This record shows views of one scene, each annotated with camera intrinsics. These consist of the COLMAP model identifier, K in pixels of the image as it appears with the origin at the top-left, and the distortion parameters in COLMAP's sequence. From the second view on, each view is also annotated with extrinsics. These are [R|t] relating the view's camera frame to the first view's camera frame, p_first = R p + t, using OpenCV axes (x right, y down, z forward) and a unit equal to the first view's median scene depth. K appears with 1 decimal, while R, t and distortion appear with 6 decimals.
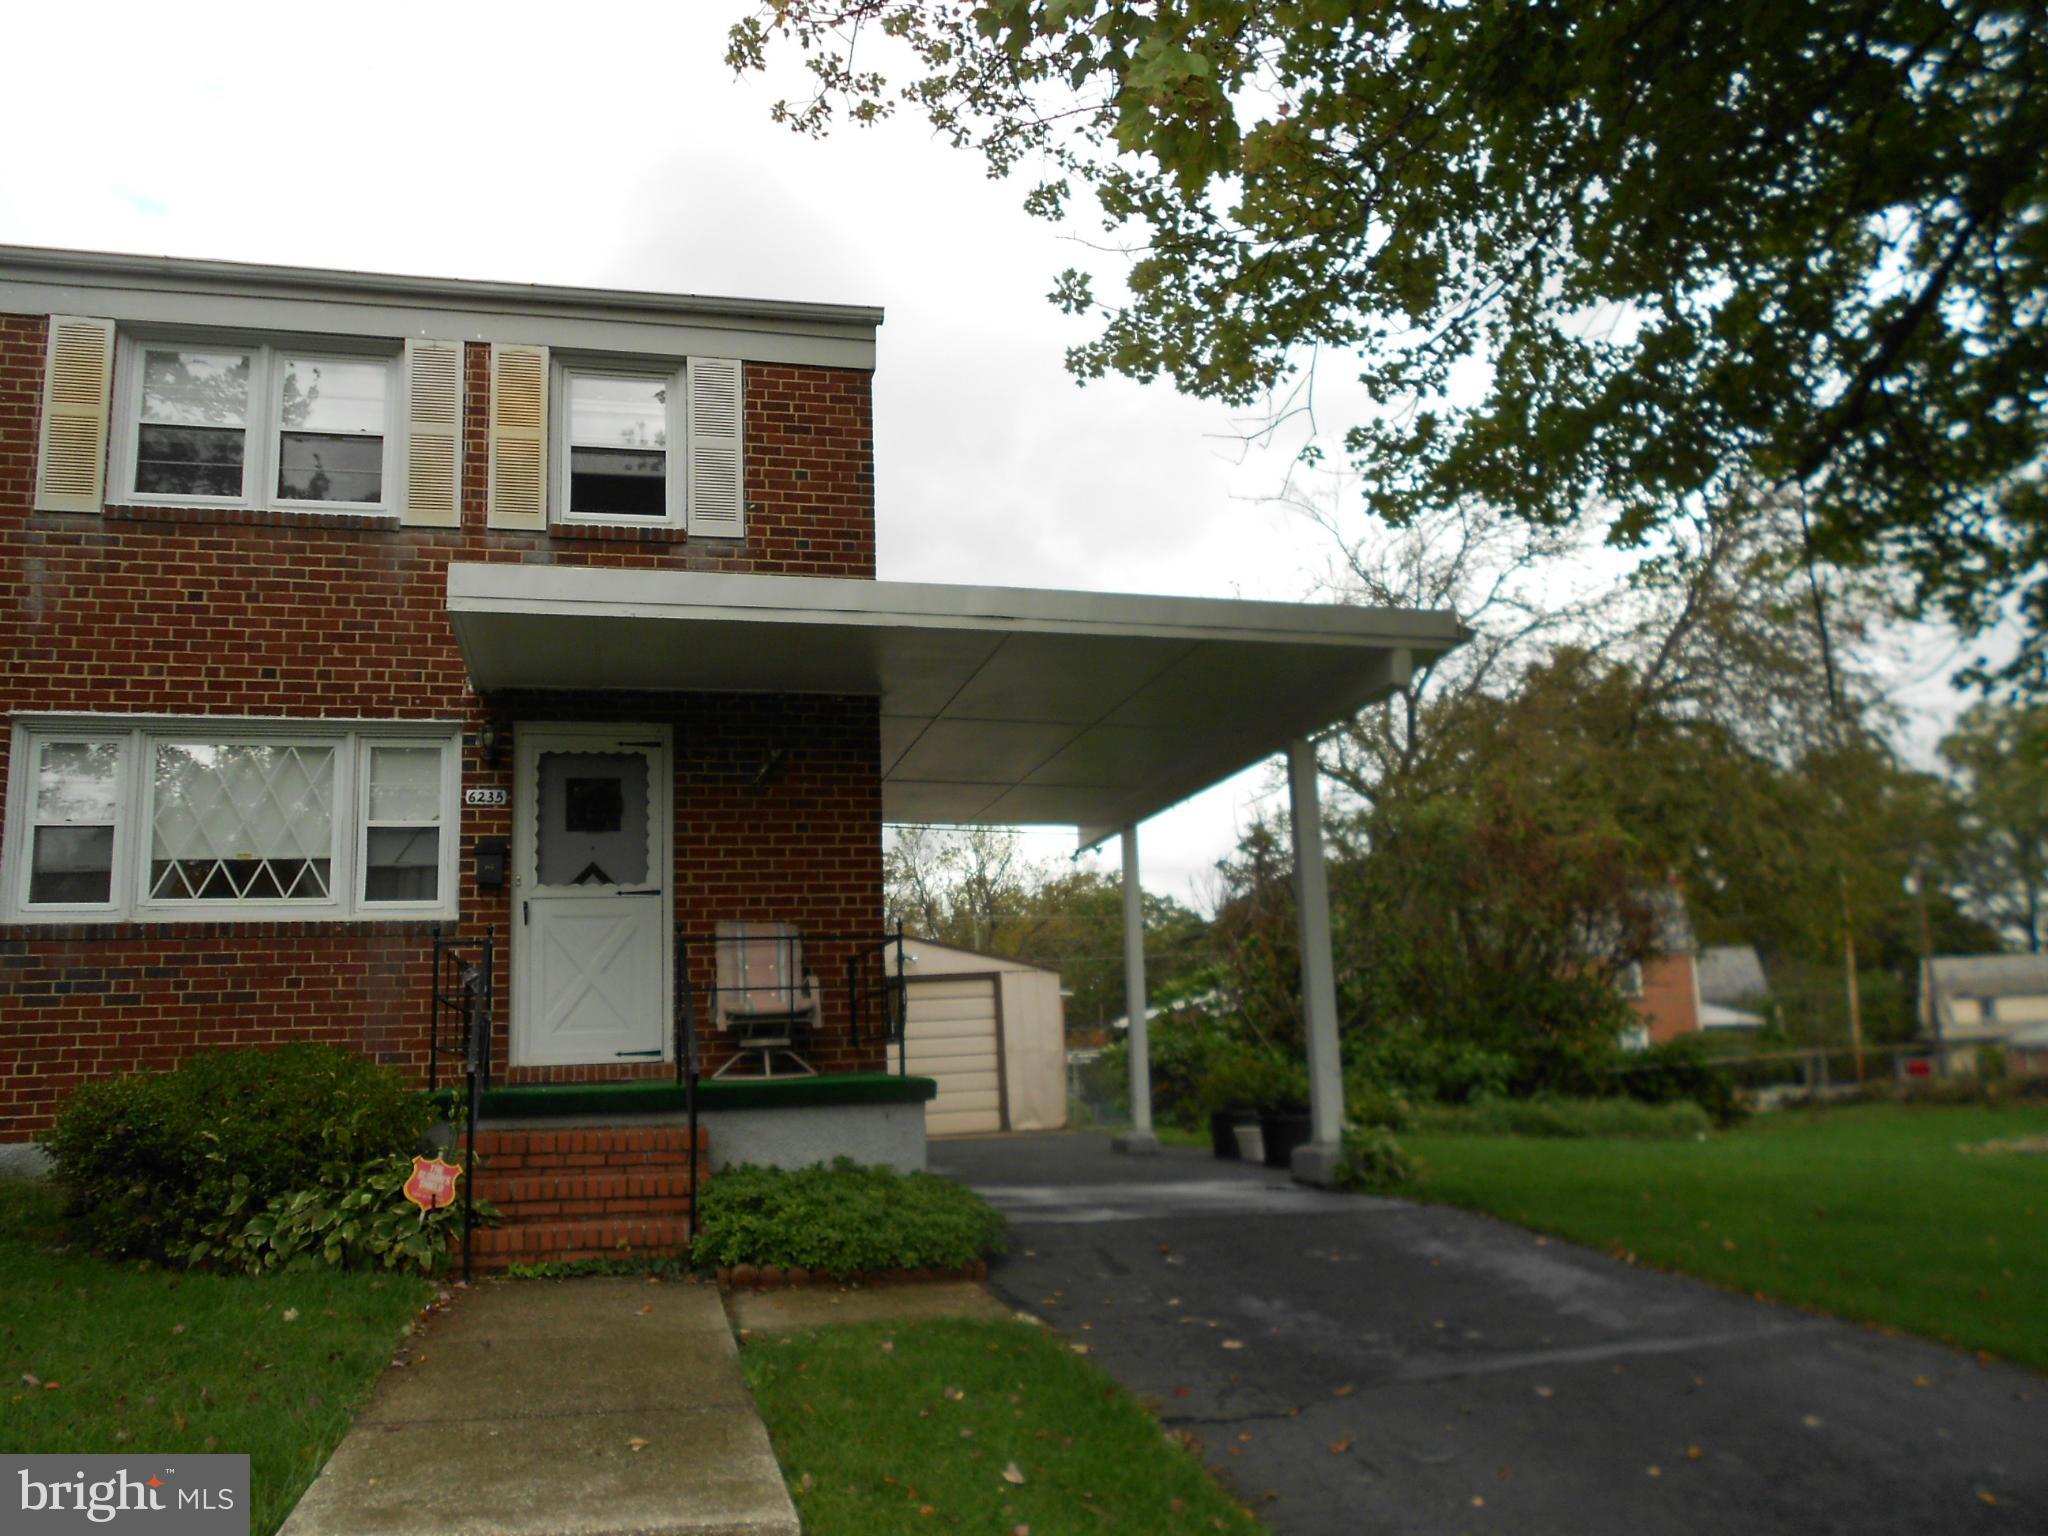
lens RADIAL K [[1563.9, 0, 1027.2], [0, 1563.9, 769.9], [0, 0, 1]] dist [-0.015257, 0.008328]
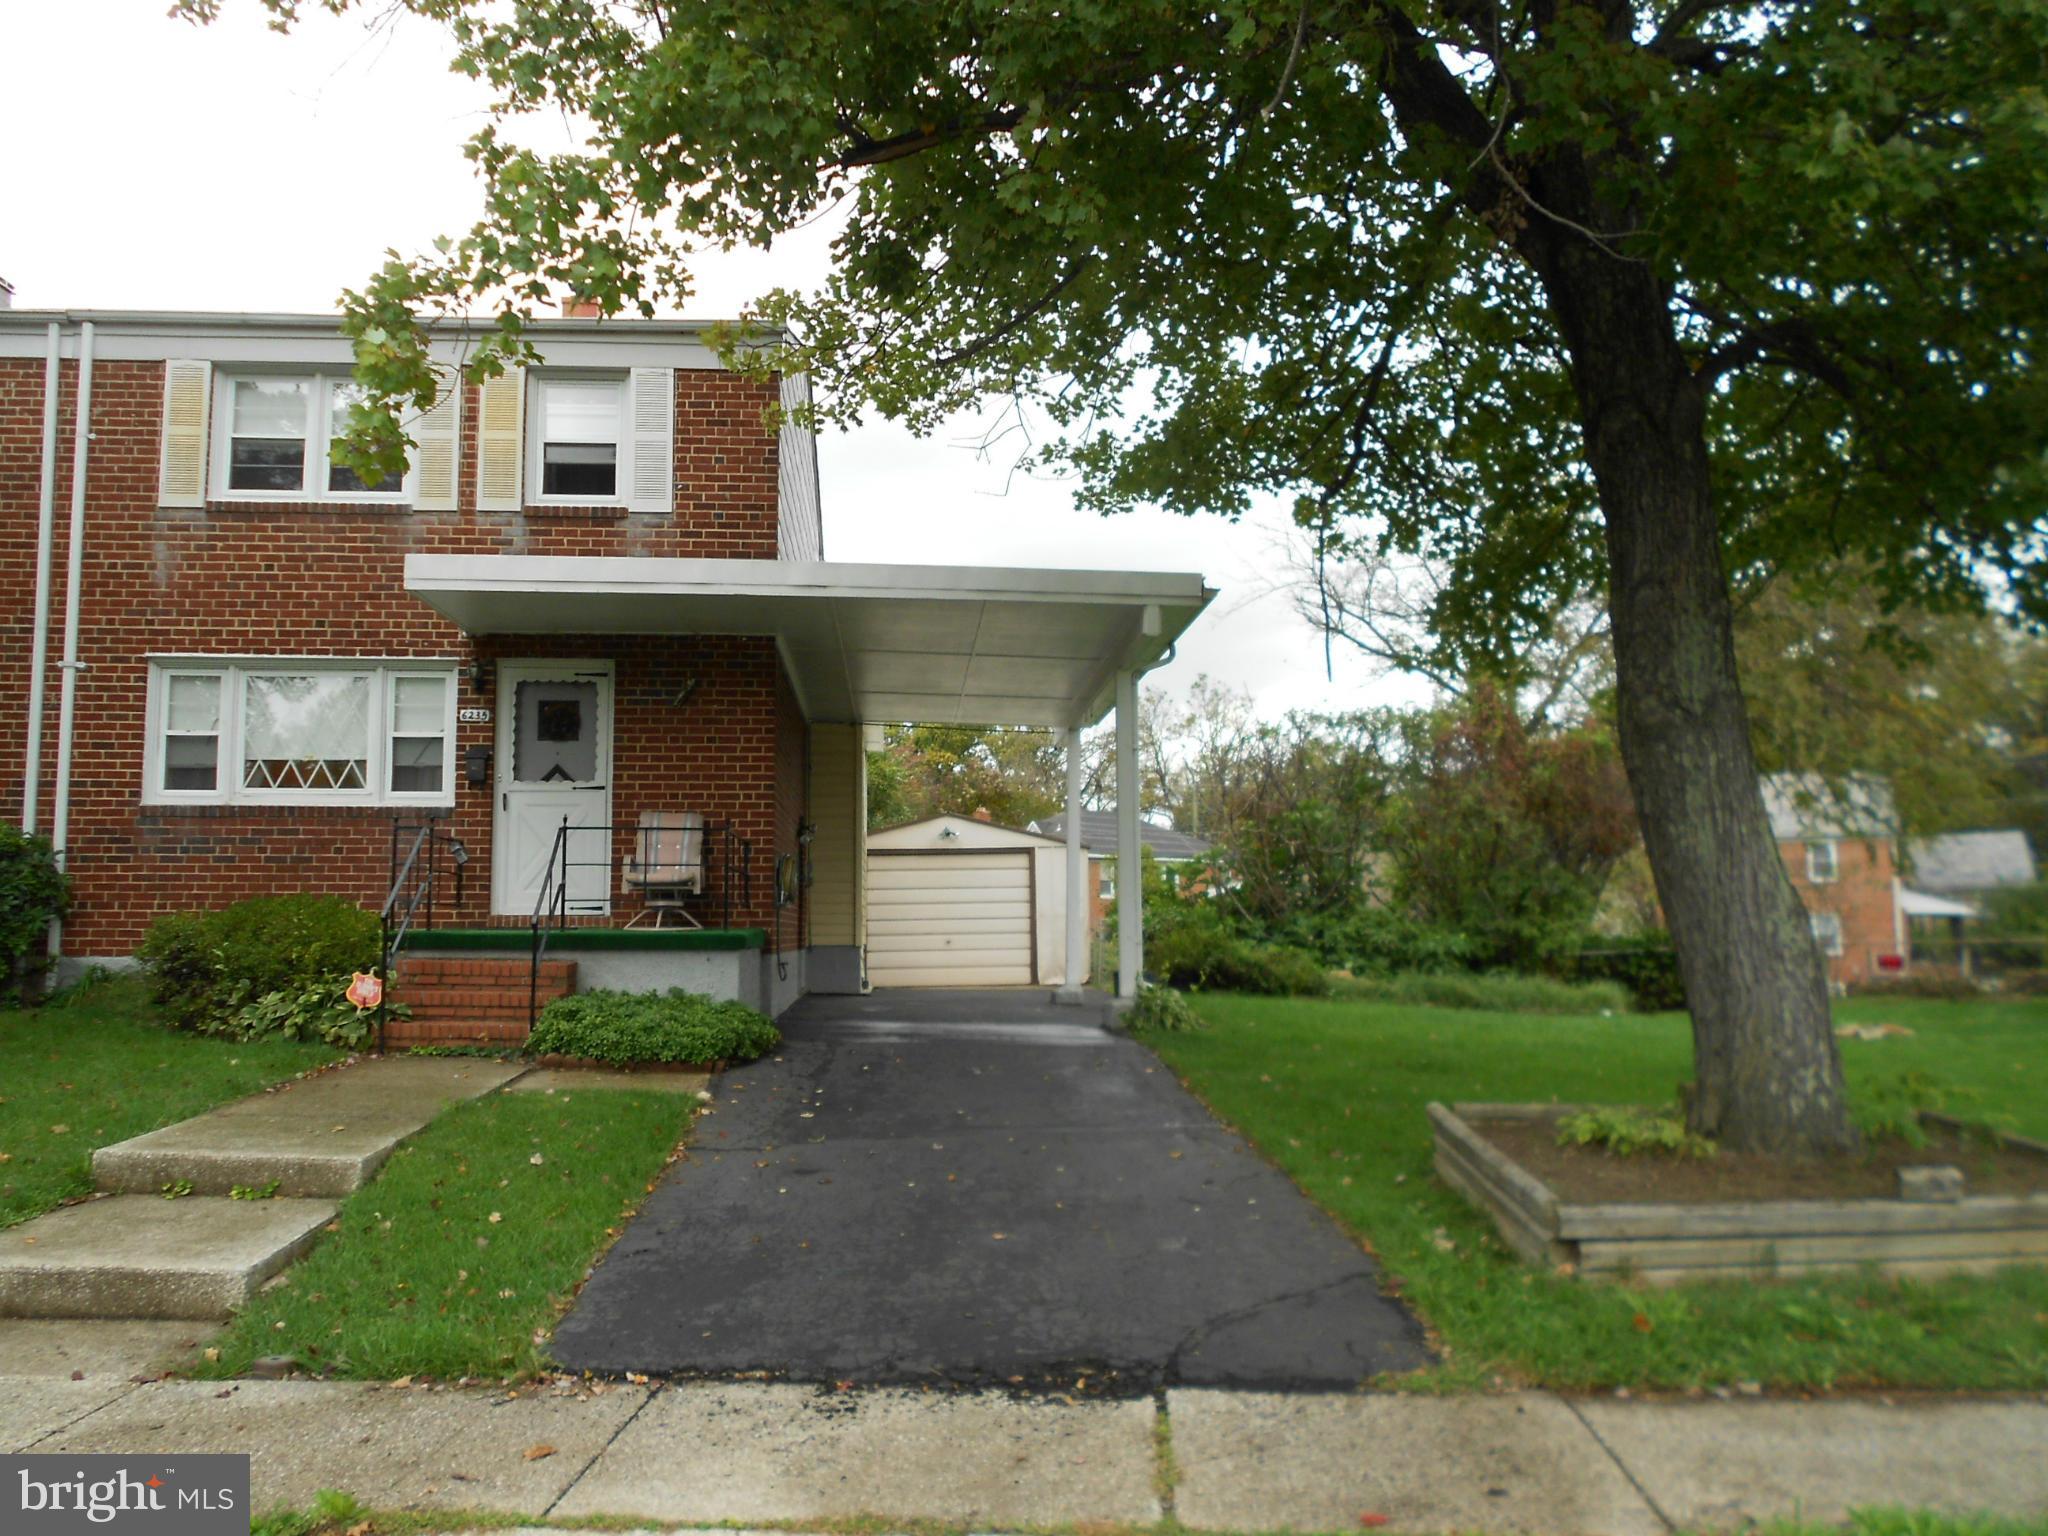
lens RADIAL K [[1563.9, 0, 1018.6], [0, 1563.9, 767.7], [0, 0, 1]] dist [-0.015257, 0.008328]
pose [[0.985353, 0.016968, -0.169679, 0.348264], [-0.002464, 0.996350, 0.085325, -0.054689], [0.170507, -0.083657, 0.981799, -0.244531]]
